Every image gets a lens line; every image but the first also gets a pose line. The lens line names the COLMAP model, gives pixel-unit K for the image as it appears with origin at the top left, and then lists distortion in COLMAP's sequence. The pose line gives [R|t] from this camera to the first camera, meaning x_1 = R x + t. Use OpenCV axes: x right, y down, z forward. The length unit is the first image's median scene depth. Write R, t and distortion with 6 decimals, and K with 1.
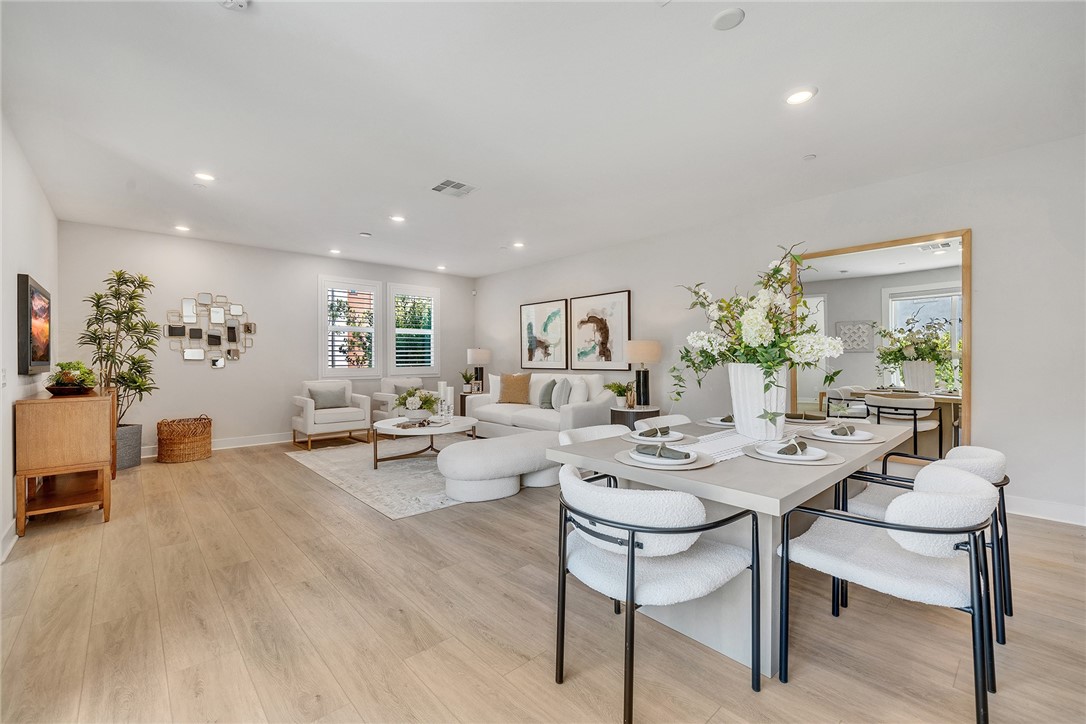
lens RADIAL K [[459.4, 0, 543.0], [0, 459.4, 362.0], [0, 0, 1]] dist [0.000763, 0.000198]
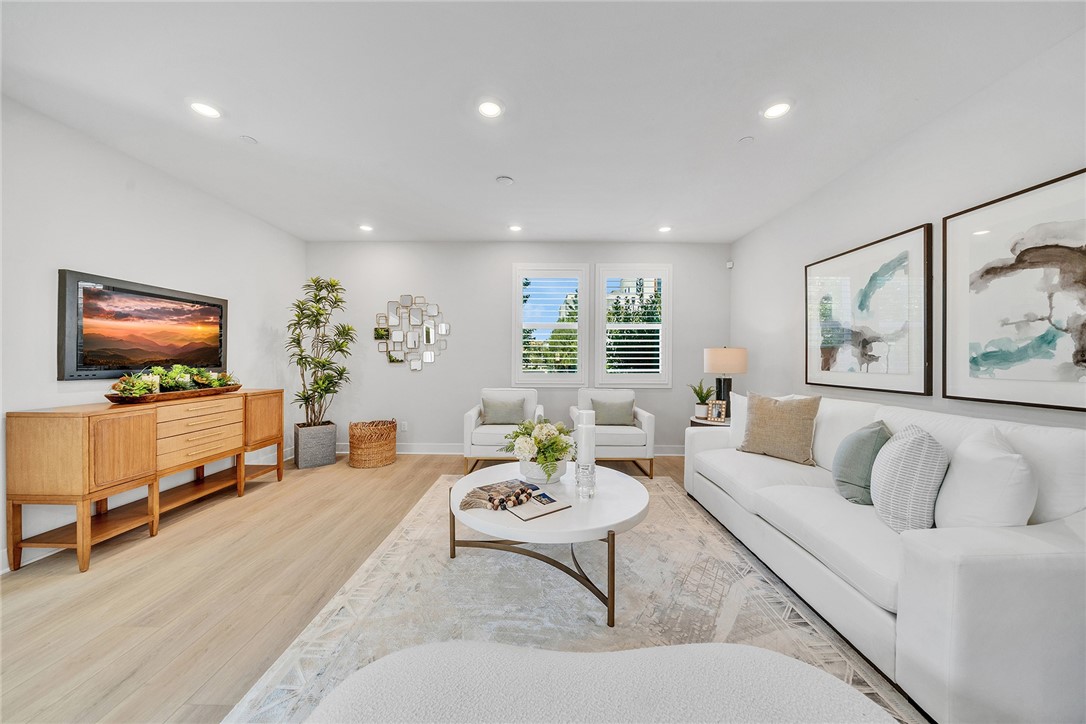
lens RADIAL K [[375.9, 0, 538.7], [0, 375.9, 356.1], [0, 0, 1]] dist [-0.001916, -0.000133]
pose [[0.731970, 0.002369, -0.681333, 0.025092], [-0.012419, 0.999874, -0.009866, -0.011468], [0.681224, 0.015683, 0.731907, 0.524069]]
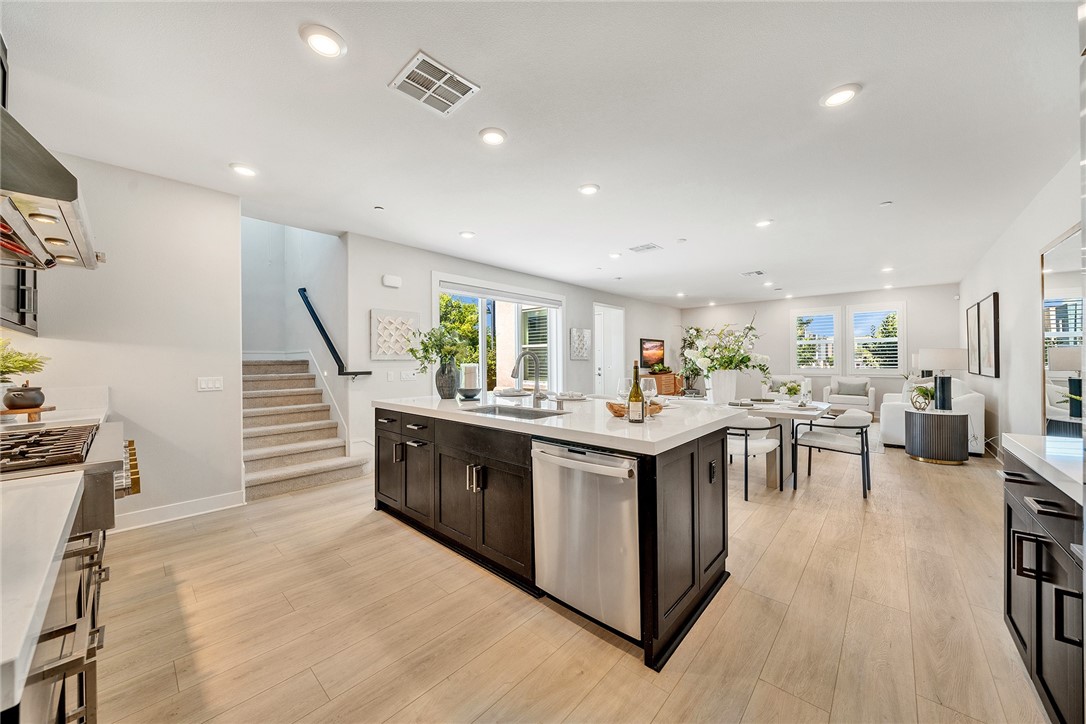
lens RADIAL K [[387.8, 0, 538.7], [0, 387.8, 360.2], [0, 0, 1]] dist [-0.001426, -0.000101]
pose [[0.077298, 0.002750, -0.997004, 0.793225], [0.000280, 0.999996, 0.002780, -0.017723], [0.997008, -0.000494, 0.077297, 0.019577]]
